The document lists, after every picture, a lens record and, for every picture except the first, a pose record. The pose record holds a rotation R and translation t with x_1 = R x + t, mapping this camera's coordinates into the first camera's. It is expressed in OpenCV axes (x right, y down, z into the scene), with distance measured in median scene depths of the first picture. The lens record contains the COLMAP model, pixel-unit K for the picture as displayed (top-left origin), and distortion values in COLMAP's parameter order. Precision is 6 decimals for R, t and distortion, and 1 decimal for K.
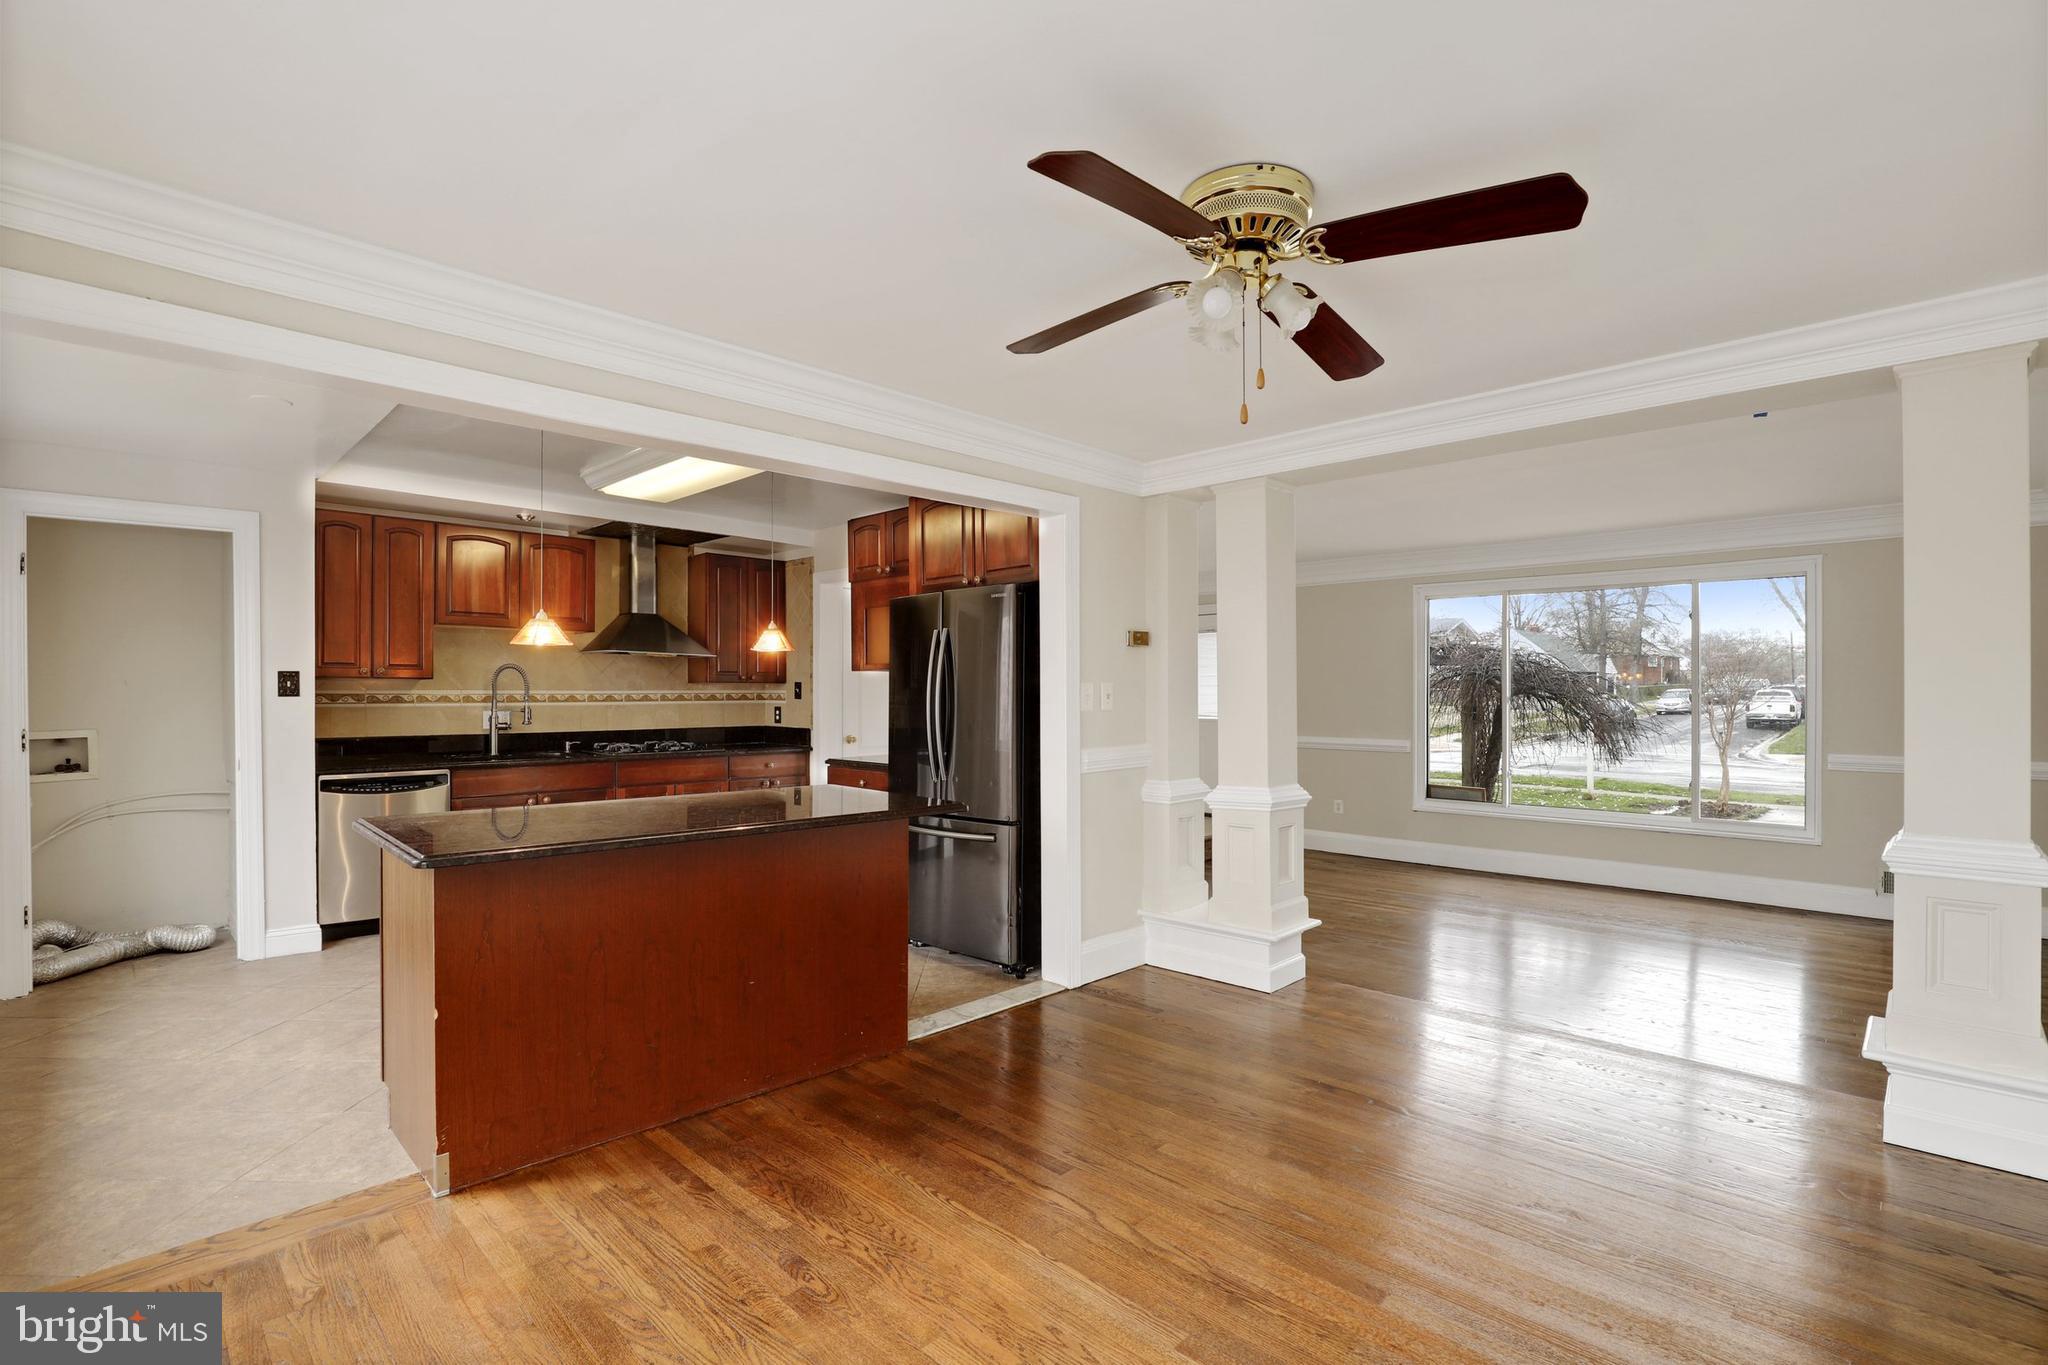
lens RADIAL K [[940.1, 0, 1032.2], [0, 940.1, 690.7], [0, 0, 1]] dist [-0.036171, 0.007809]
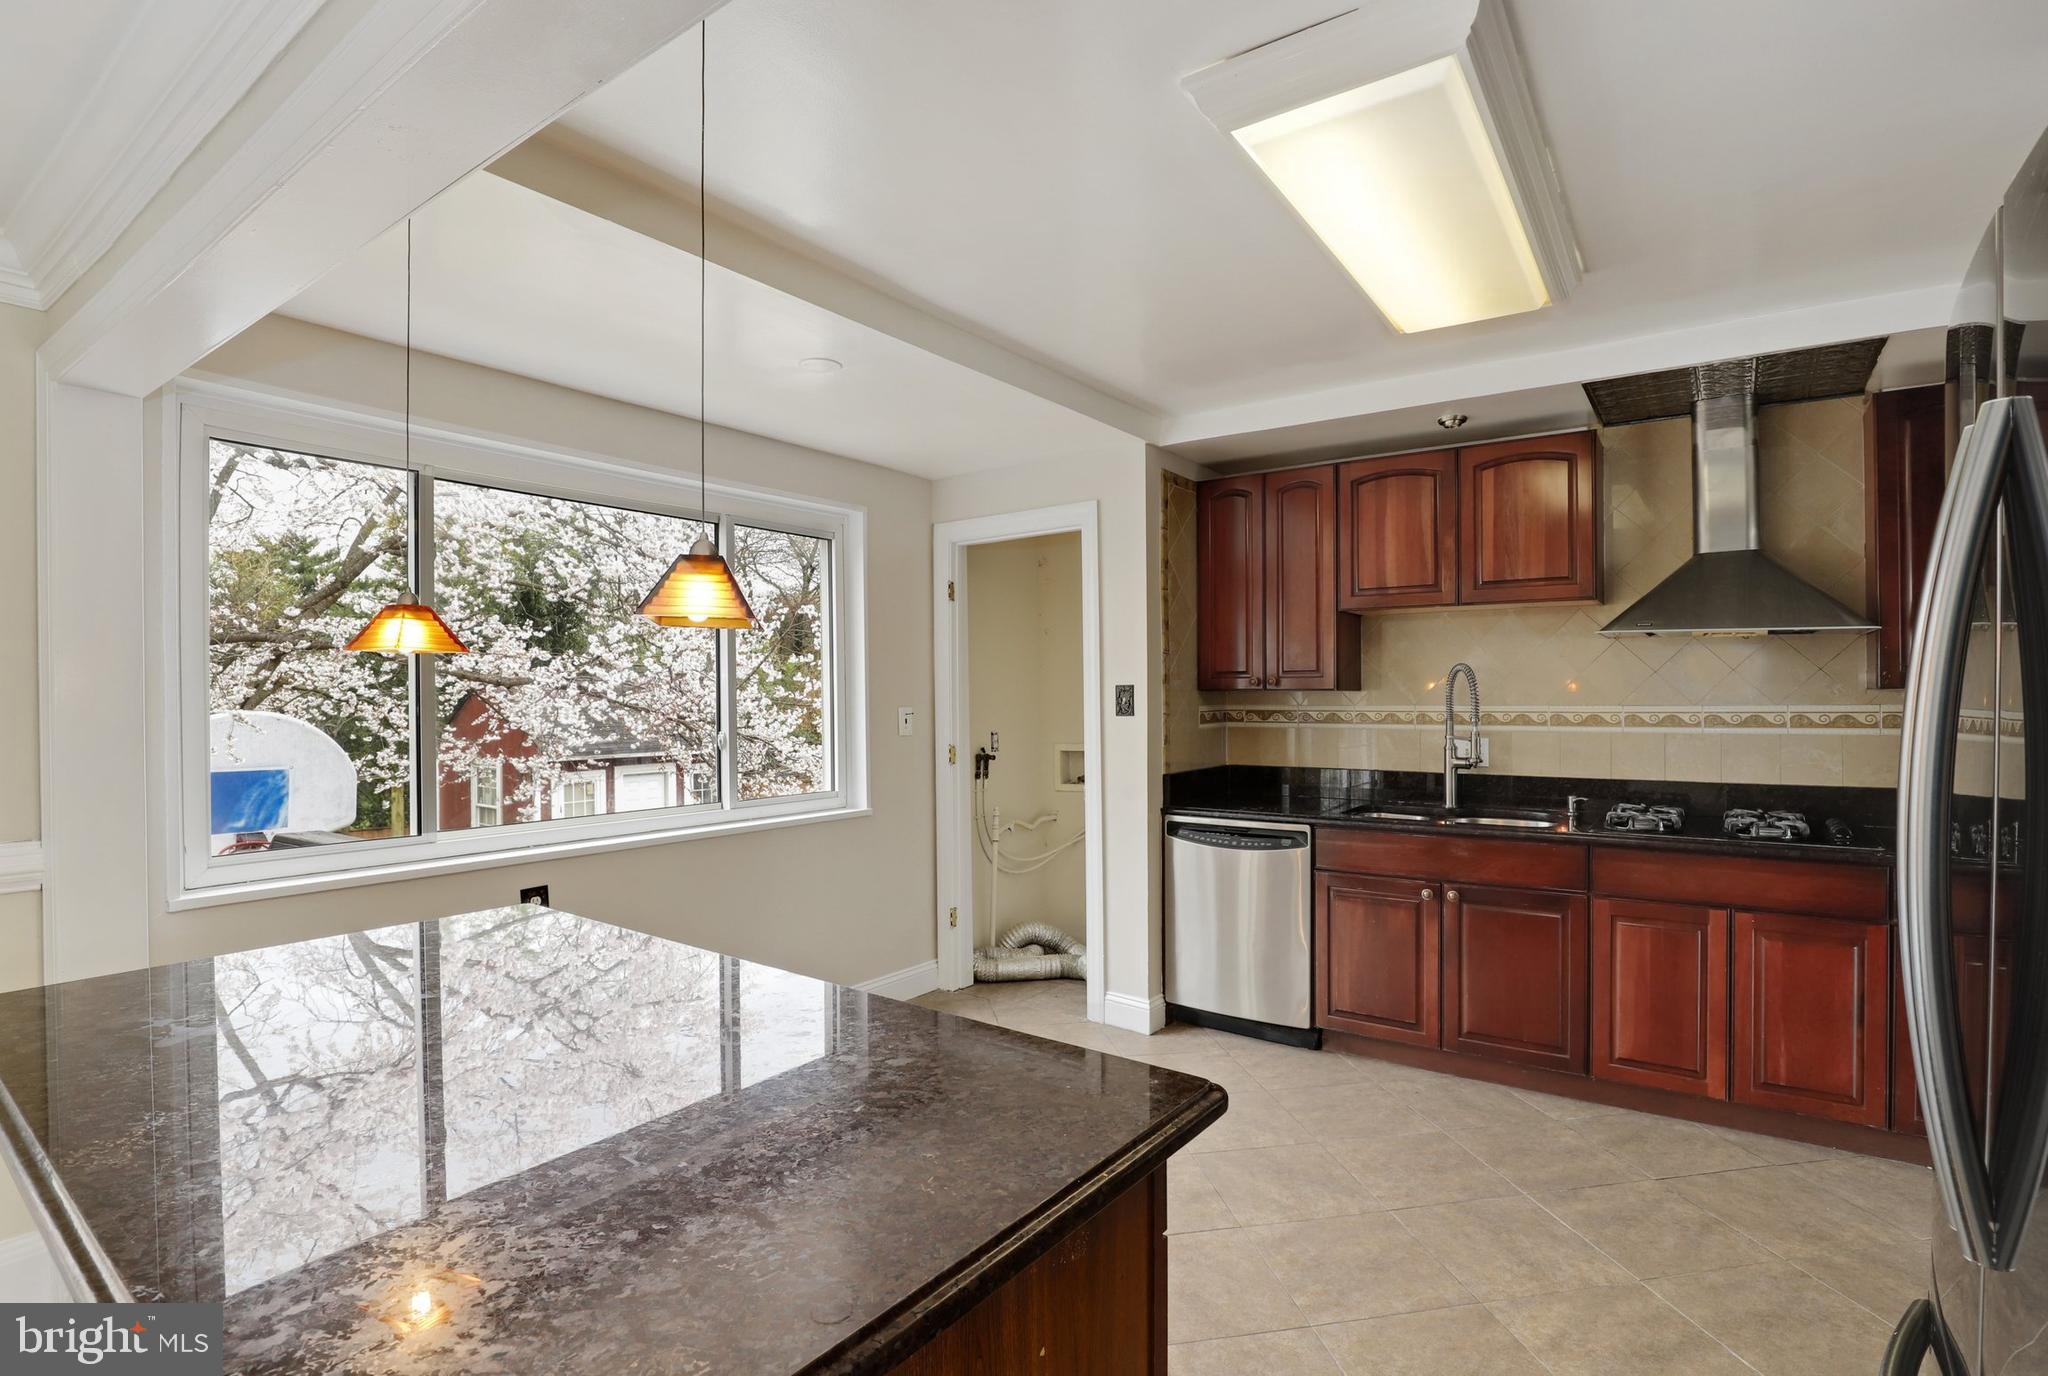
lens RADIAL K [[992.1, 0, 1024.0], [0, 992.1, 688.0], [0, 0, 1]] dist [-0.001927, -0.000163]
pose [[0.149787, -0.009547, -0.988672, 0.056961], [0.008269, 0.999931, -0.008403, -0.009672], [0.988684, -0.006917, 0.149856, 0.629128]]
